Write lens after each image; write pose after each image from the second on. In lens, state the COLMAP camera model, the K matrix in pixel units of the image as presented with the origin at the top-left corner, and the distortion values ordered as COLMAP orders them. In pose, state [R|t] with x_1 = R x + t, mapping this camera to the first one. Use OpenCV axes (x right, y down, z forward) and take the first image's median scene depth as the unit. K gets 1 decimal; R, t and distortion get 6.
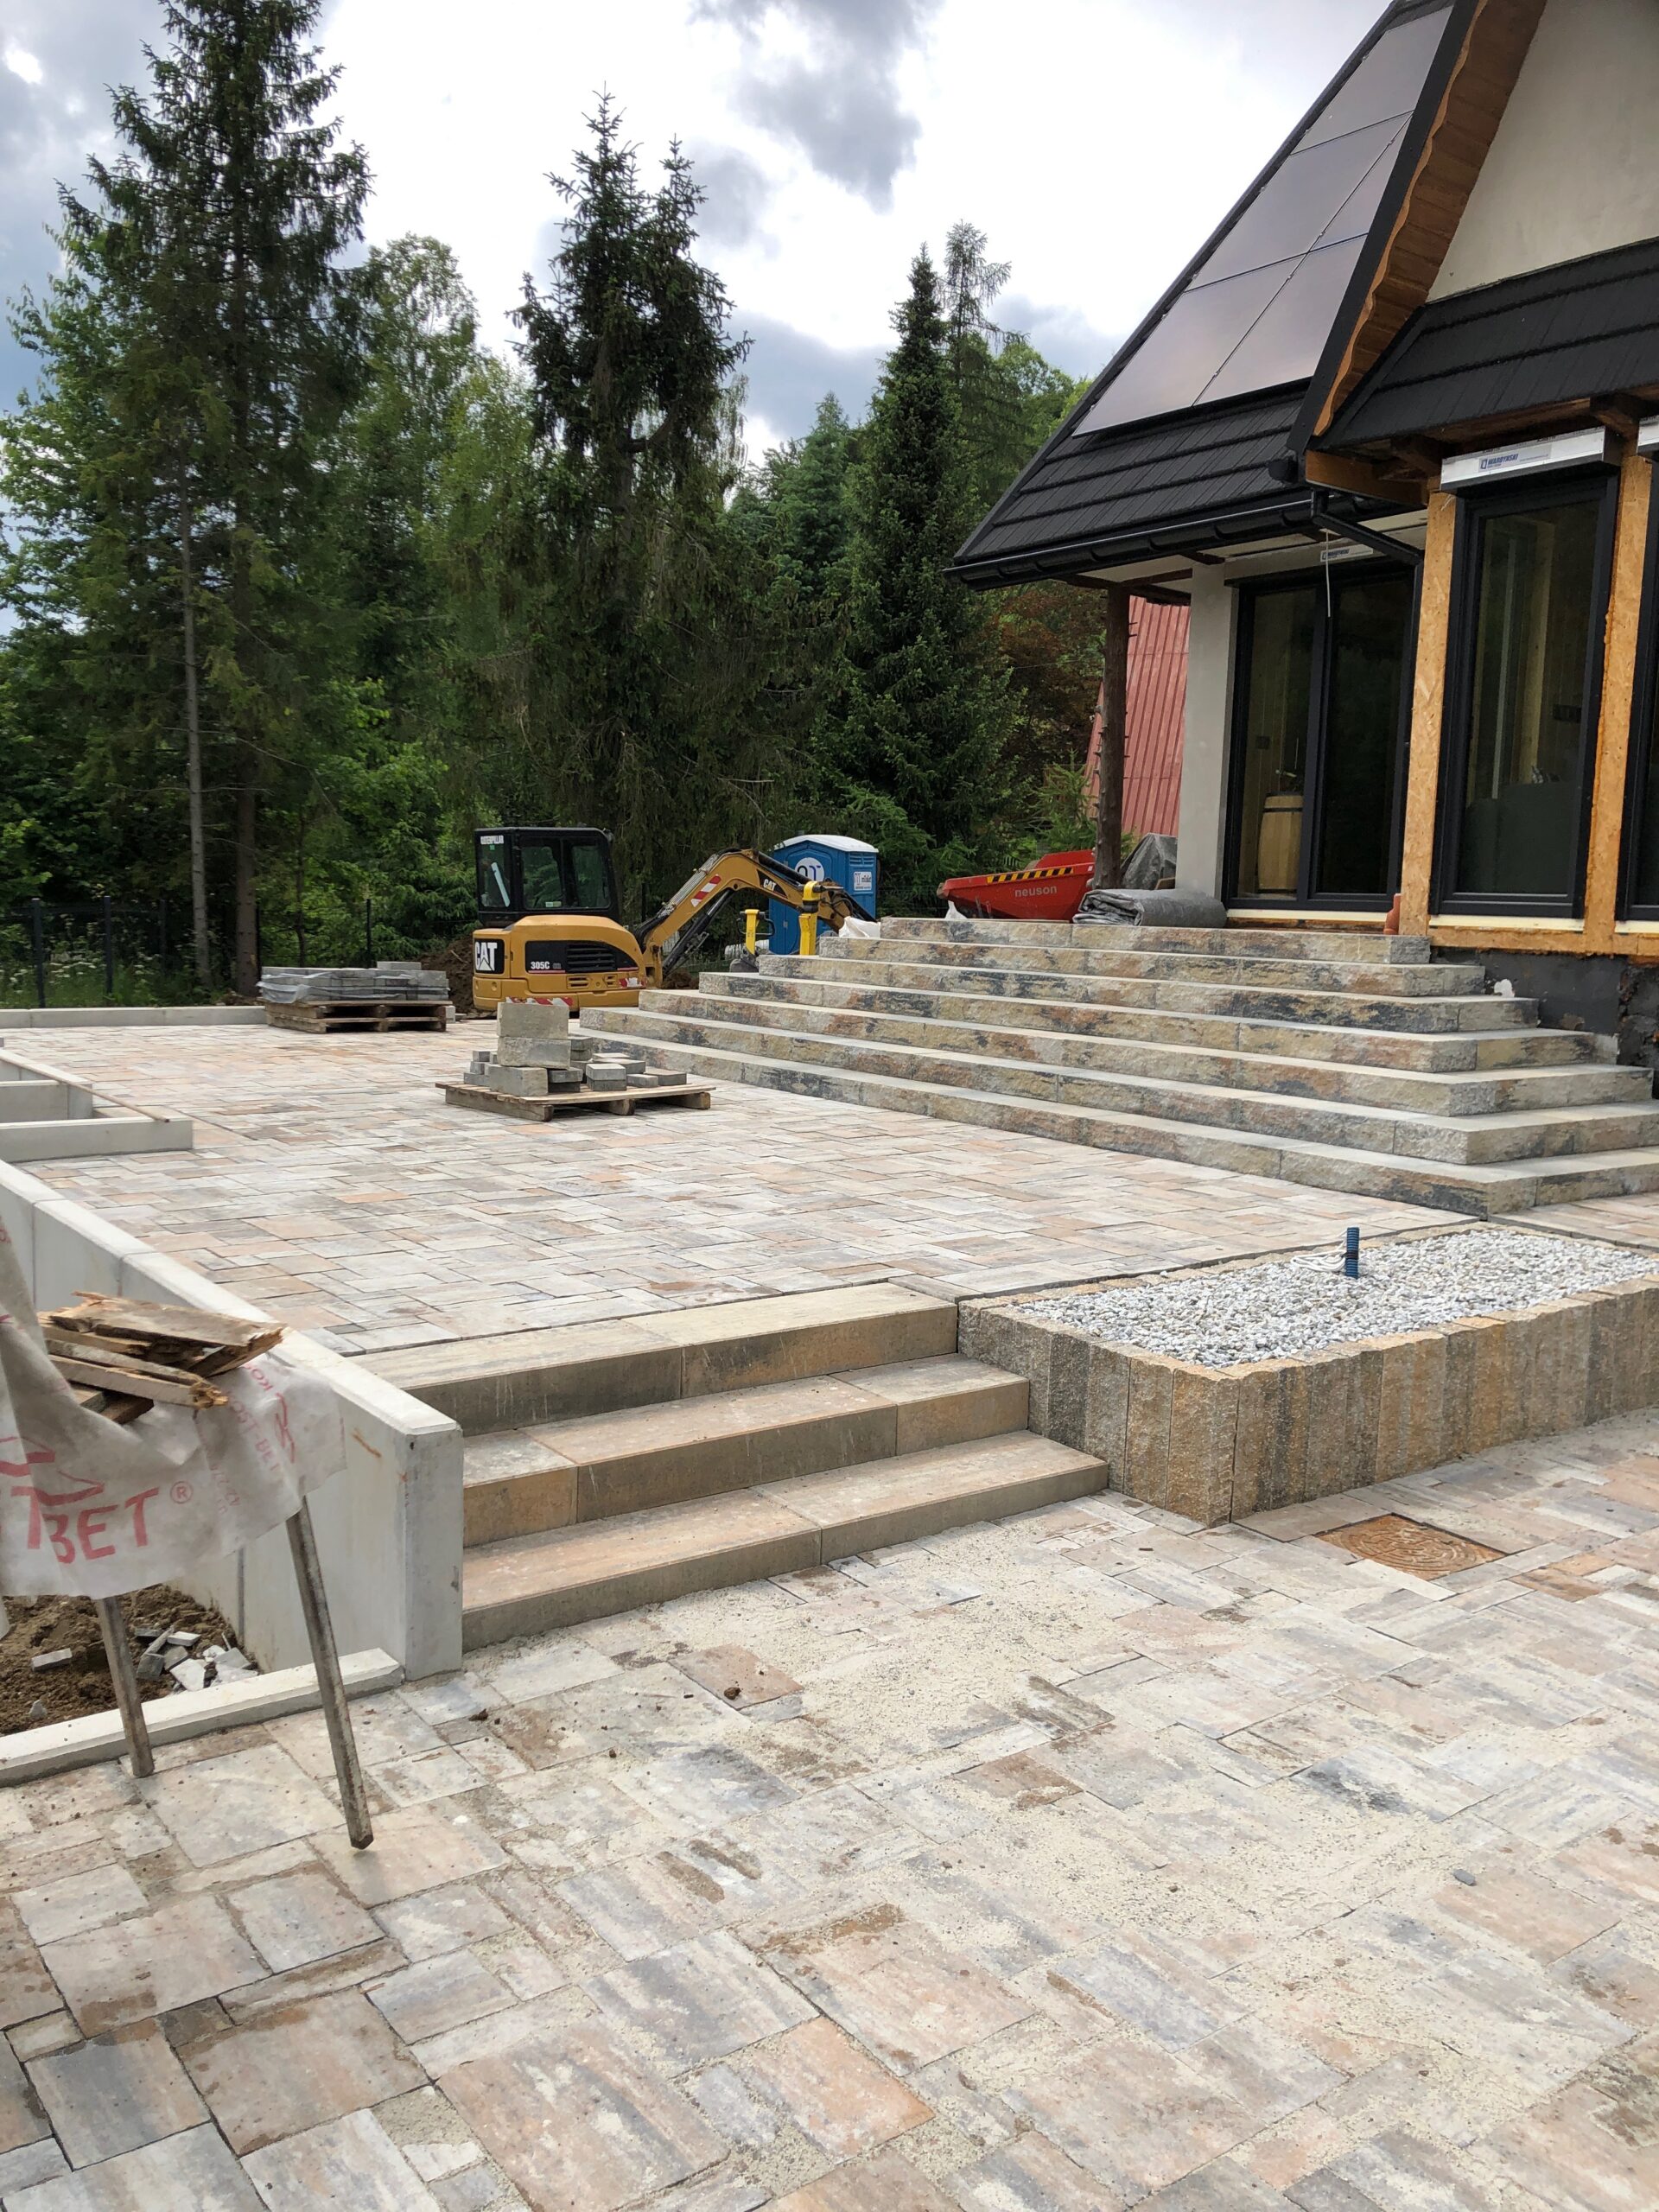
lens RADIAL K [[1819.9, 0, 829.5], [0, 1819.9, 1106.0], [0, 0, 1]] dist [0.016930, 0.015667]
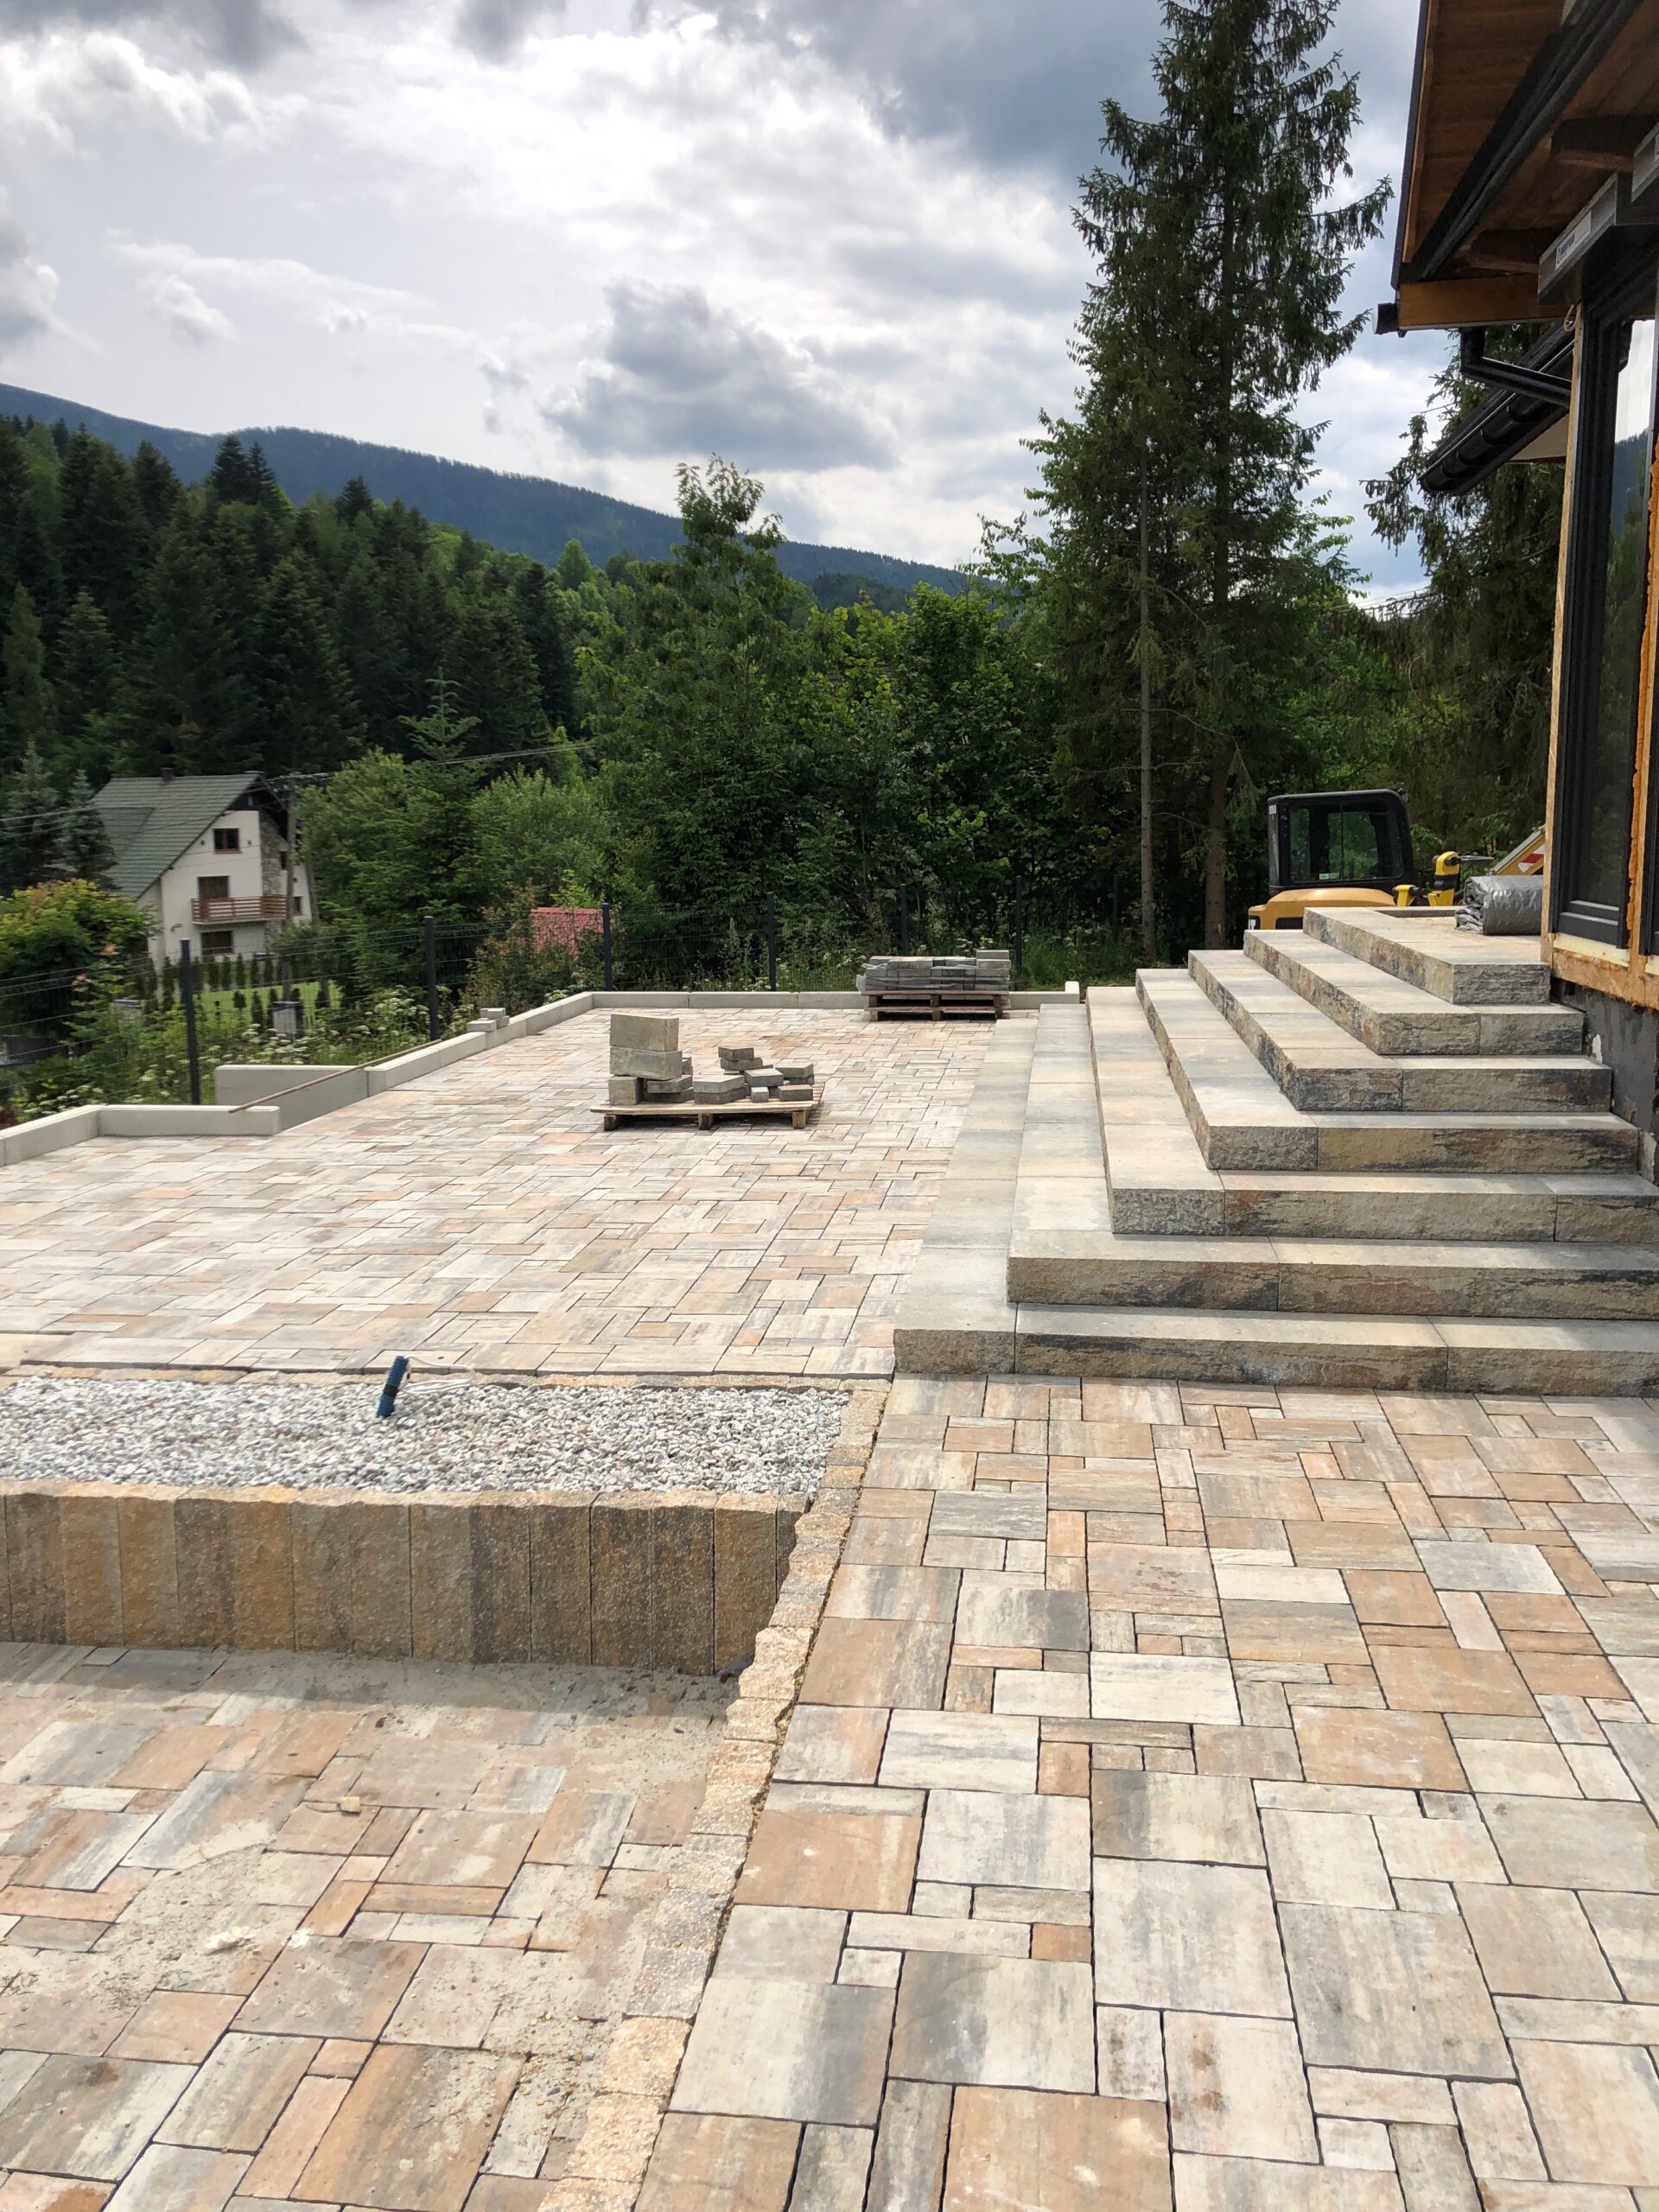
lens RADIAL K [[1811.1, 0, 827.1], [0, 1811.1, 1076.8], [0, 0, 1]] dist [0.064618, -0.076318]
pose [[0.709662, 0.061181, -0.701881, 0.652486], [-0.050007, 0.998084, 0.036439, -0.065841], [0.702765, 0.009239, 0.711362, 0.350387]]
